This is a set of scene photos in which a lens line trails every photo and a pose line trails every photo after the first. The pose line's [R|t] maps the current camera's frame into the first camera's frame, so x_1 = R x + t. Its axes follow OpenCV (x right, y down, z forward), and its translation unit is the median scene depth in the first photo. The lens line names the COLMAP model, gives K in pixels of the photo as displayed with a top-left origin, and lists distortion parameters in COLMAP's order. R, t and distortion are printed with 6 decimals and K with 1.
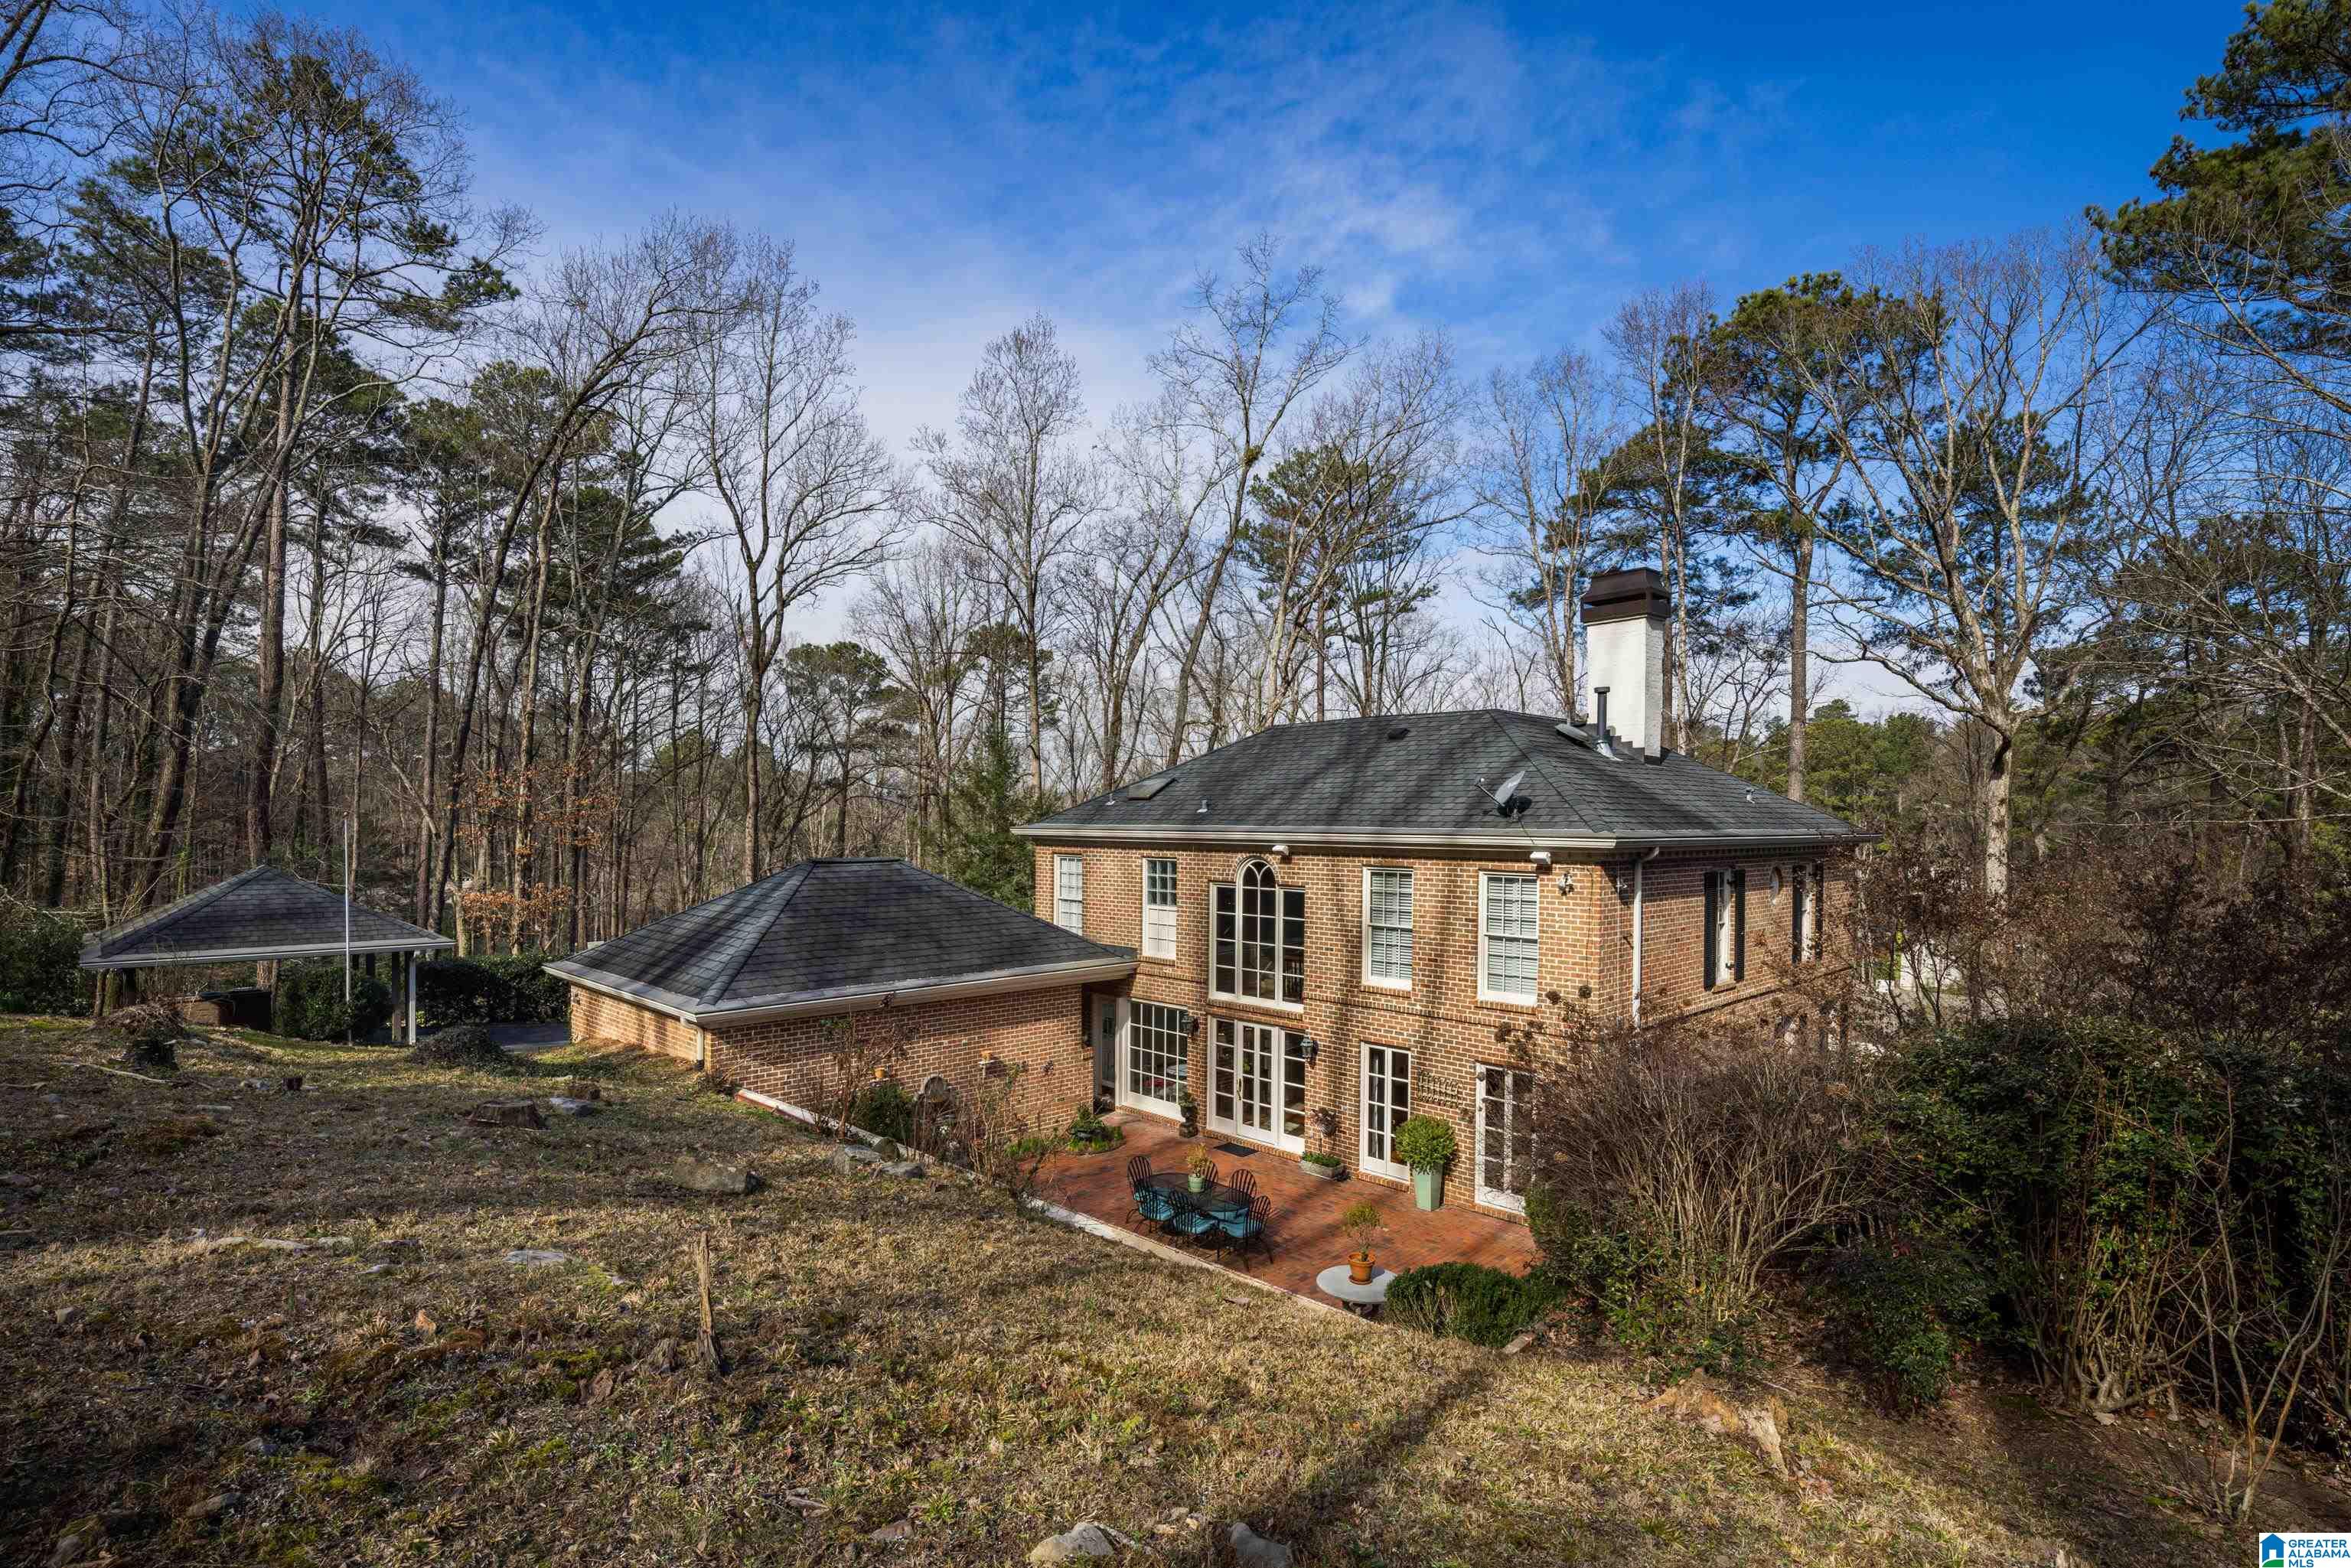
lens RADIAL K [[1186.6, 0, 1187.3], [0, 1186.6, 837.9], [0, 0, 1]] dist [-0.003799, -0.000731]
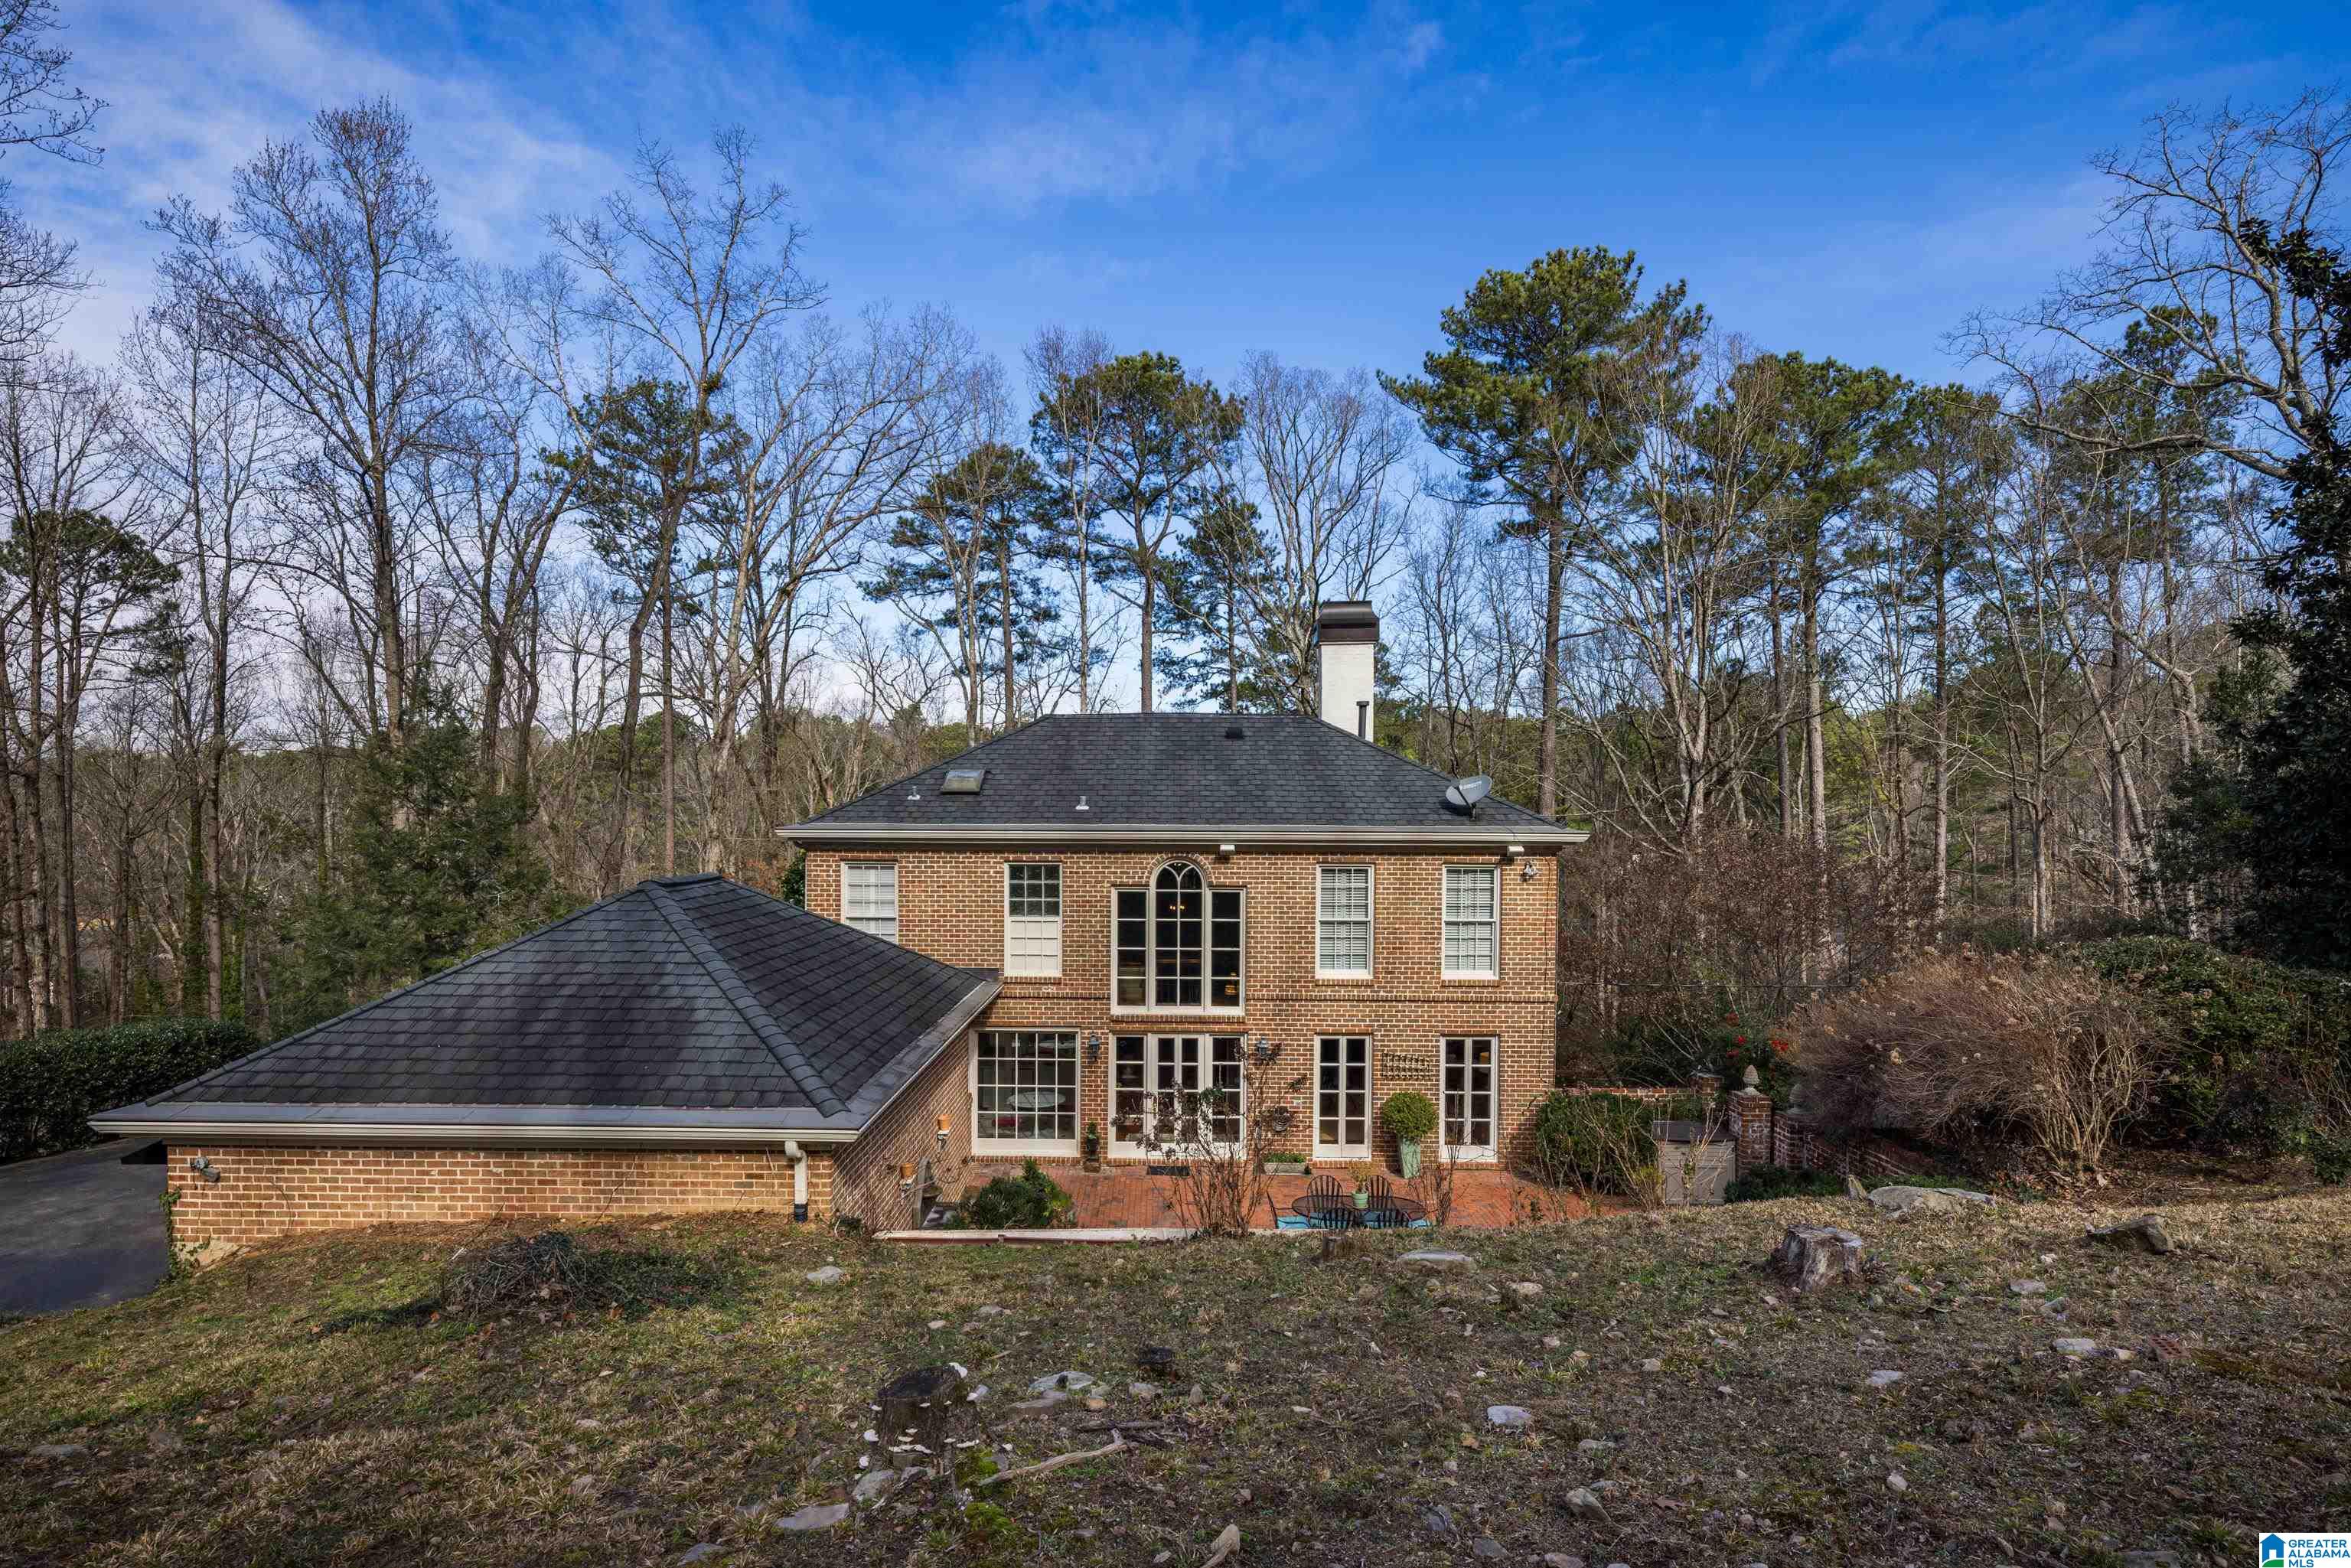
lens RADIAL K [[1142.4, 0, 1192.4], [0, 1142.4, 822.6], [0, 0, 1]] dist [-0.012441, 0.000153]
pose [[0.701438, -0.010827, 0.712649, -0.564262], [0.011007, 0.999930, 0.004357, -0.015206], [-0.712646, 0.004788, 0.701508, 0.341994]]
